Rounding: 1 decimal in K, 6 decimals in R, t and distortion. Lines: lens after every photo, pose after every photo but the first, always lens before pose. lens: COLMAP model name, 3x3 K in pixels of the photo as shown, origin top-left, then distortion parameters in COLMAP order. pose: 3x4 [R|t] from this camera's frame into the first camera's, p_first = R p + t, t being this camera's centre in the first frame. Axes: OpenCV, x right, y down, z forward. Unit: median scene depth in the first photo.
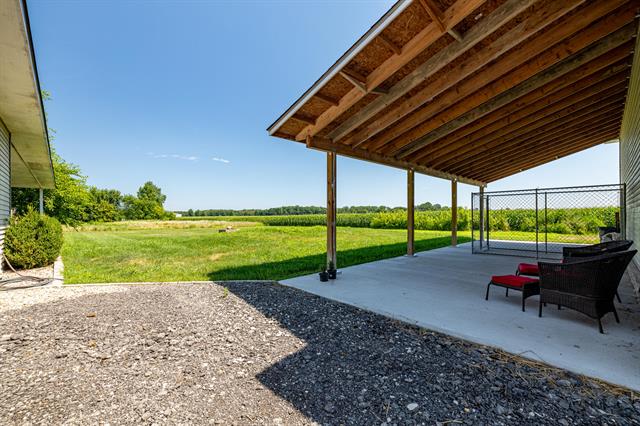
lens RADIAL K [[277.3, 0, 320.0], [0, 277.3, 213.0], [0, 0, 1]] dist [0.000787, 0.000025]
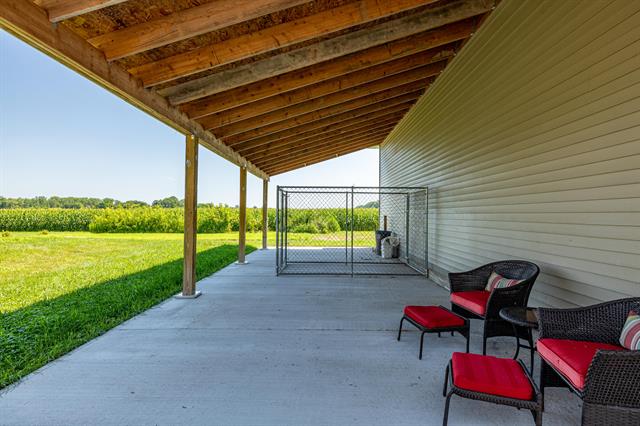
lens RADIAL K [[323.7, 0, 320.0], [0, 323.7, 213.0], [0, 0, 1]] dist [0.001147, 0.000285]
pose [[0.693788, 0.014595, 0.720032, 0.035221], [-0.021956, 0.999759, 0.000890, -0.006537], [-0.719845, -0.016426, 0.693941, 0.269886]]
